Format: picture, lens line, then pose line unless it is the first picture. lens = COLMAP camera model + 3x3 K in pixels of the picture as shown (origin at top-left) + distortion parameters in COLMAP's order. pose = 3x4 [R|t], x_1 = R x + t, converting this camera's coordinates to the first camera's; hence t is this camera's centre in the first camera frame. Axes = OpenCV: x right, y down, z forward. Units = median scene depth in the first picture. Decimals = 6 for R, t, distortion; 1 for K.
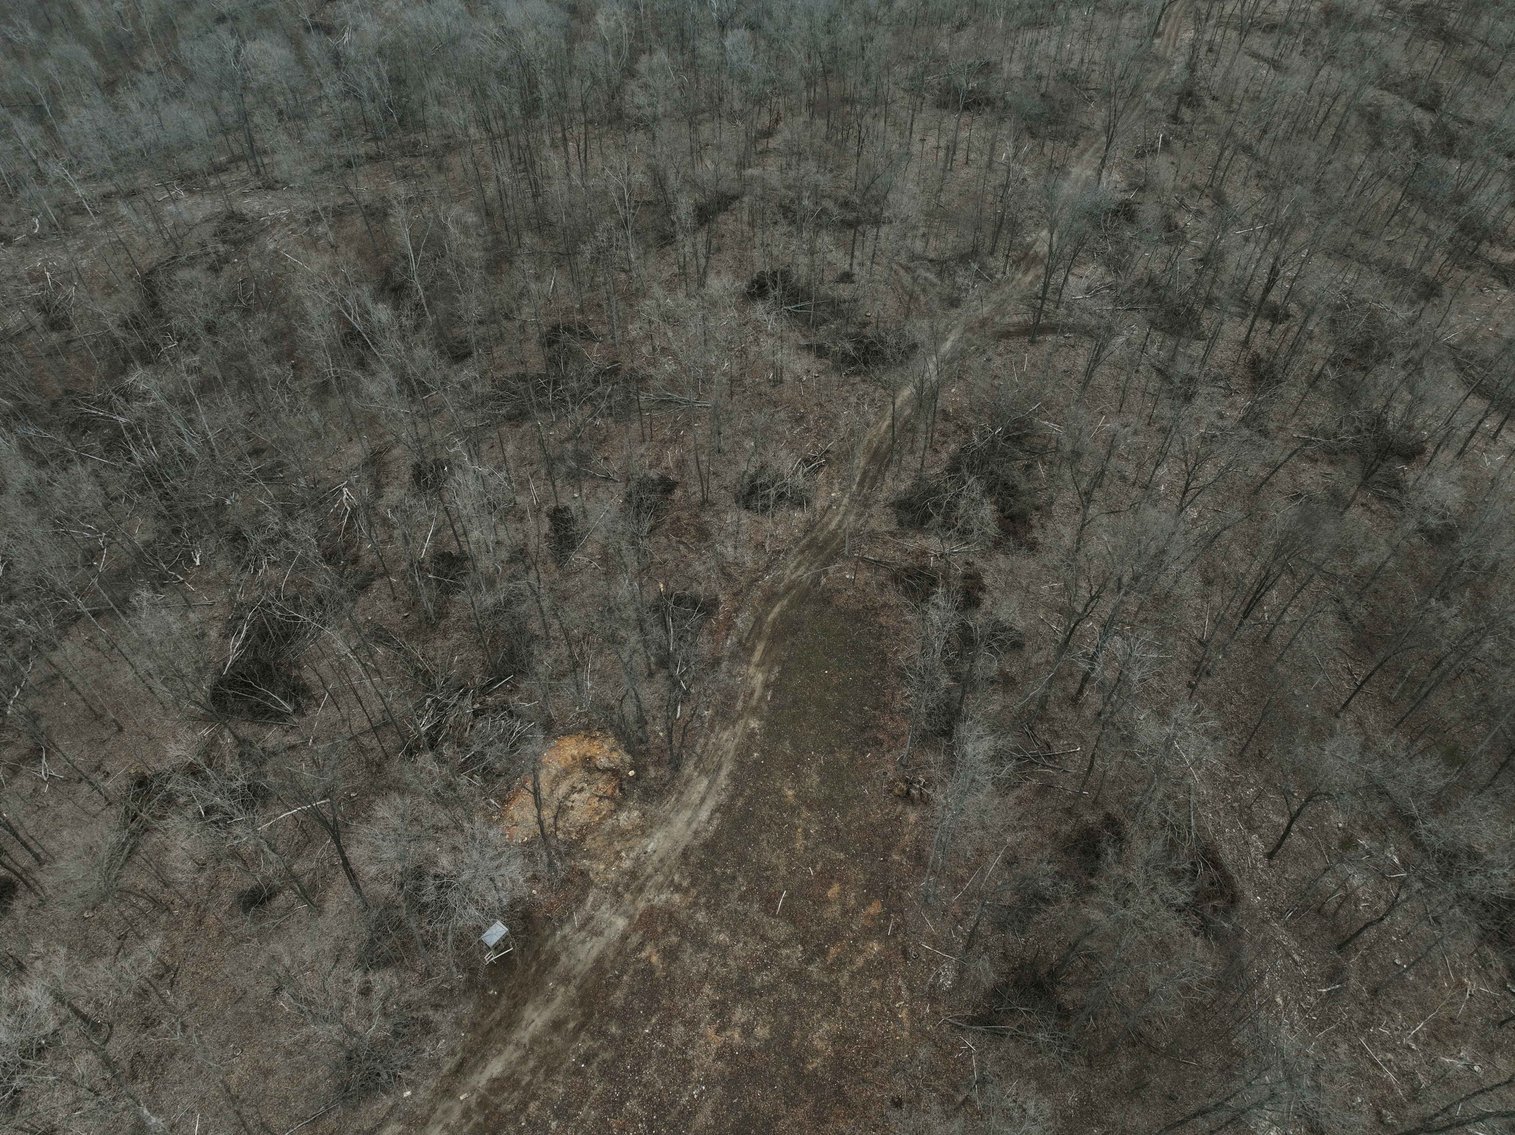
lens RADIAL K [[1055.3, 0, 753.7], [0, 1055.3, 571.5], [0, 0, 1]] dist [-0.005218, 0.022468]
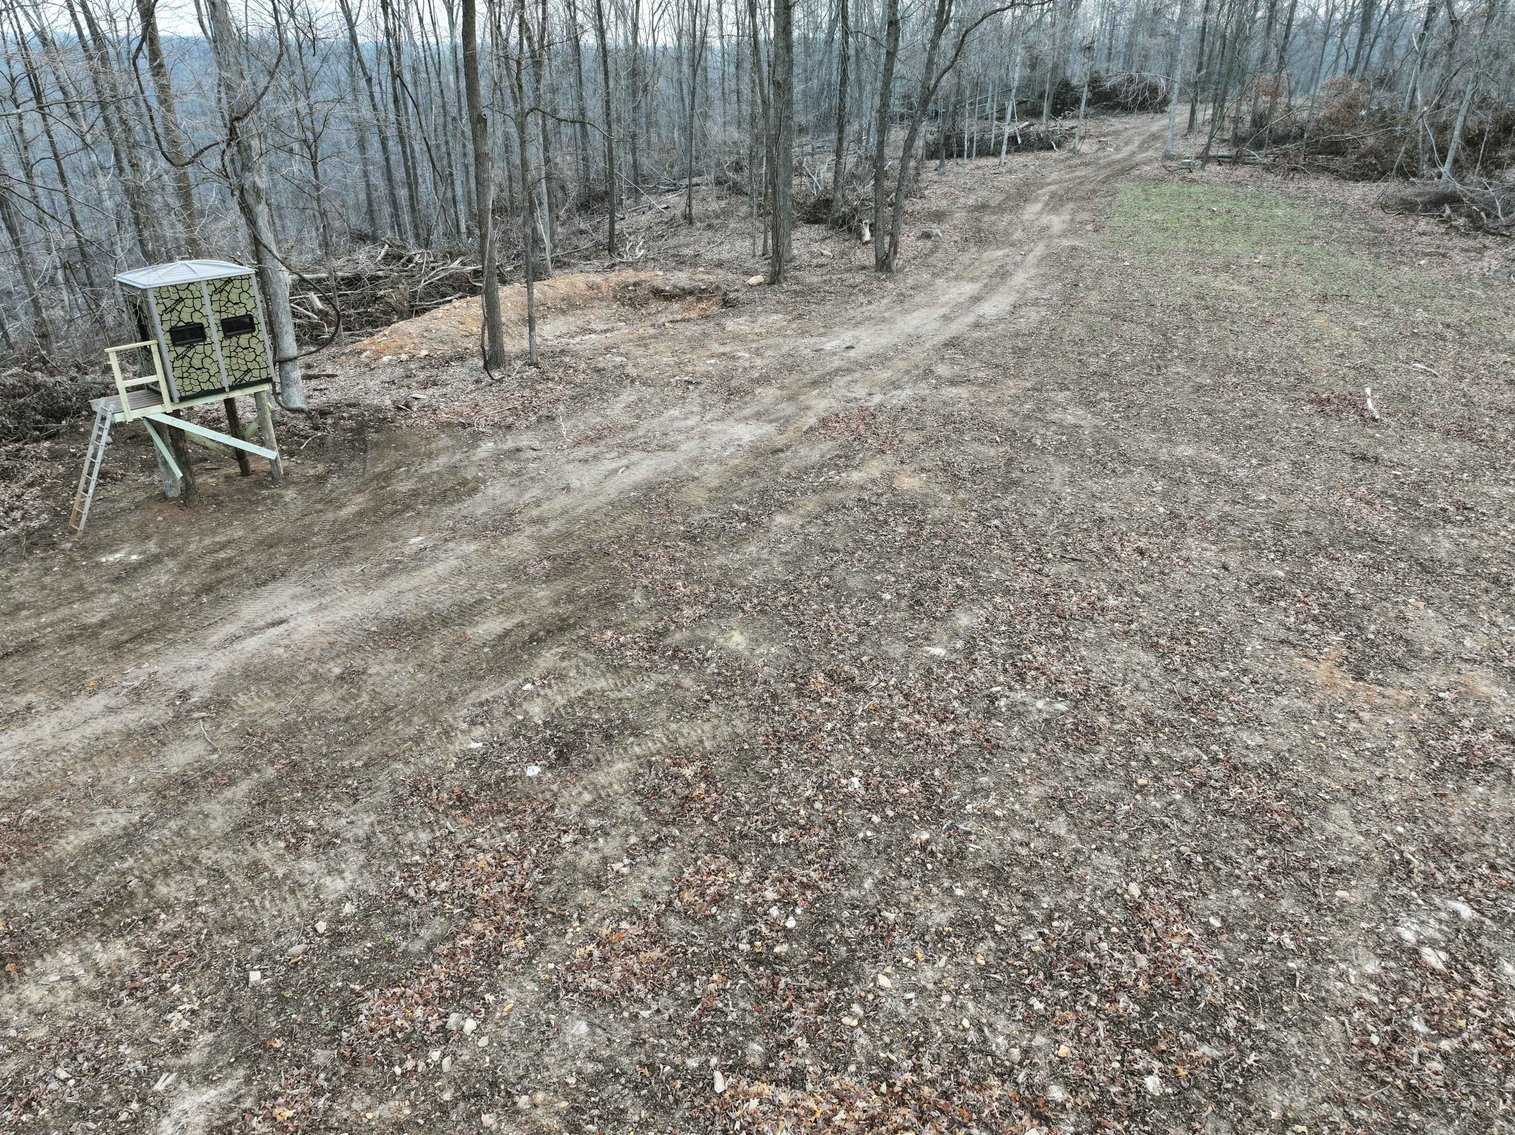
lens RADIAL K [[1055.3, 0, 763.3], [0, 1055.3, 571.1], [0, 0, 1]] dist [-0.005218, 0.022468]
pose [[0.999531, 0.029255, -0.009036, -0.115765], [-0.030564, 0.935666, -0.351561, 0.438357], [-0.001831, 0.351673, 0.936121, 0.761708]]
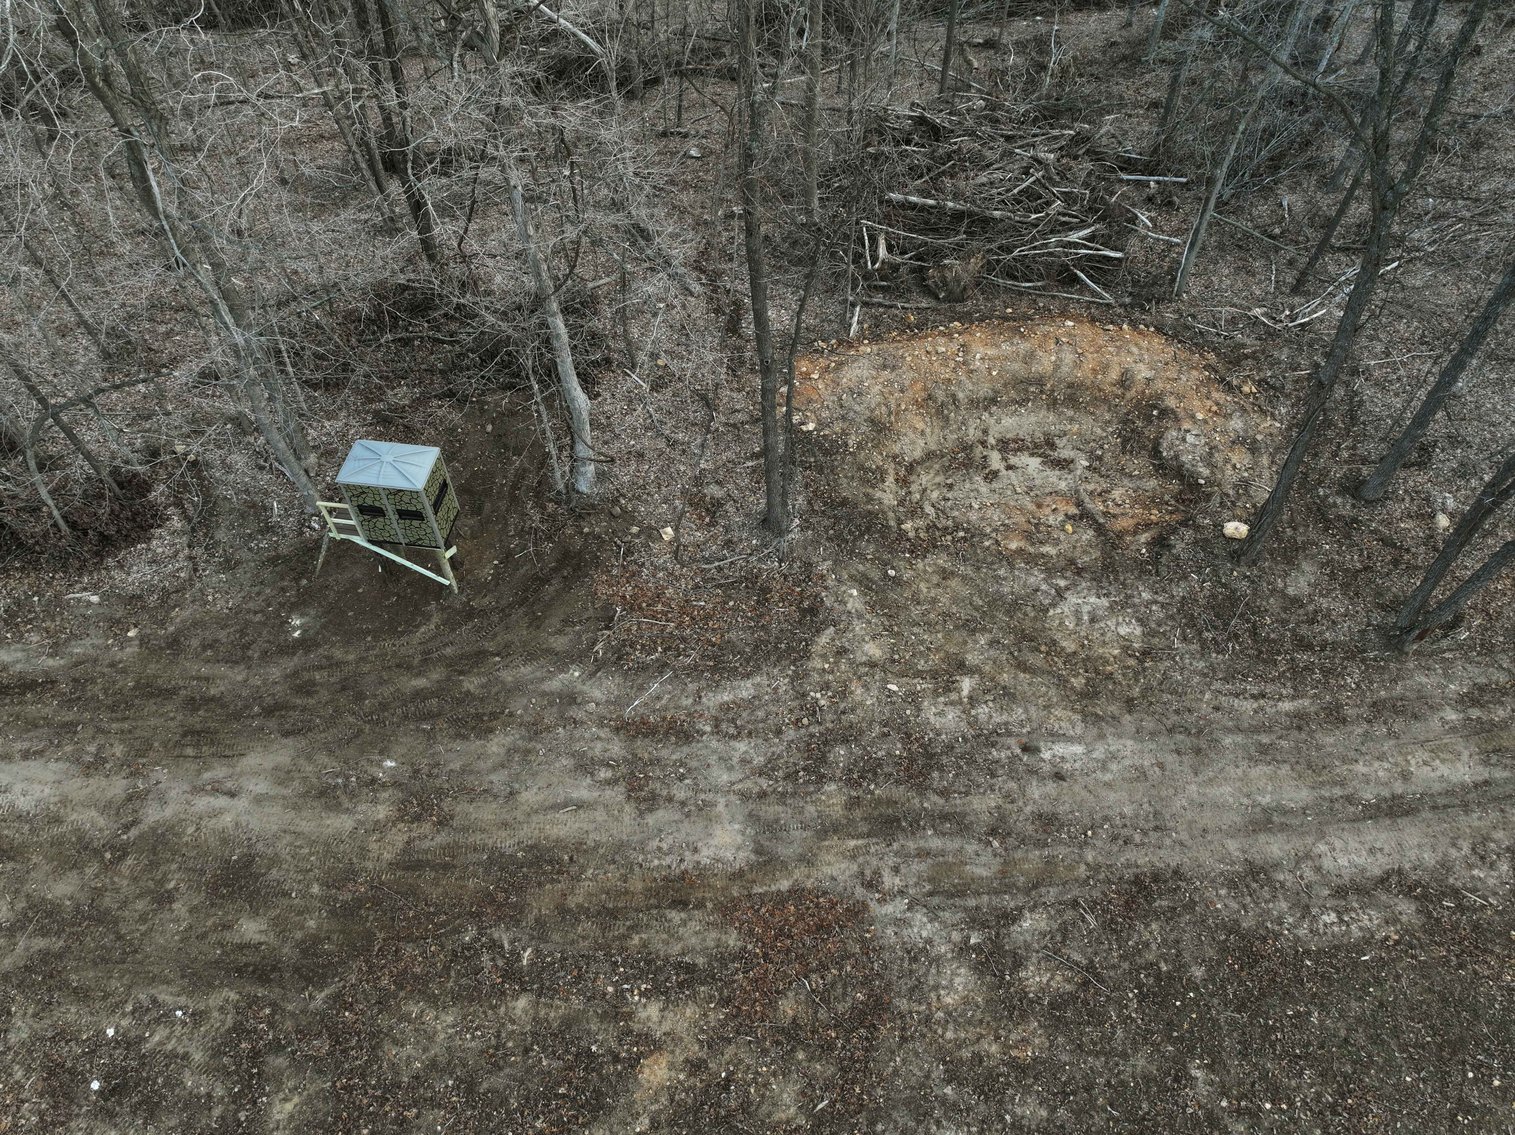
lens RADIAL K [[1055.3, 0, 764.4], [0, 1055.3, 570.3], [0, 0, 1]] dist [-0.005218, 0.022468]
pose [[0.529987, 0.677238, -0.510355, -0.041377], [-0.626832, 0.718202, 0.302105, 0.208162], [0.571135, 0.159795, 0.805153, 0.786438]]
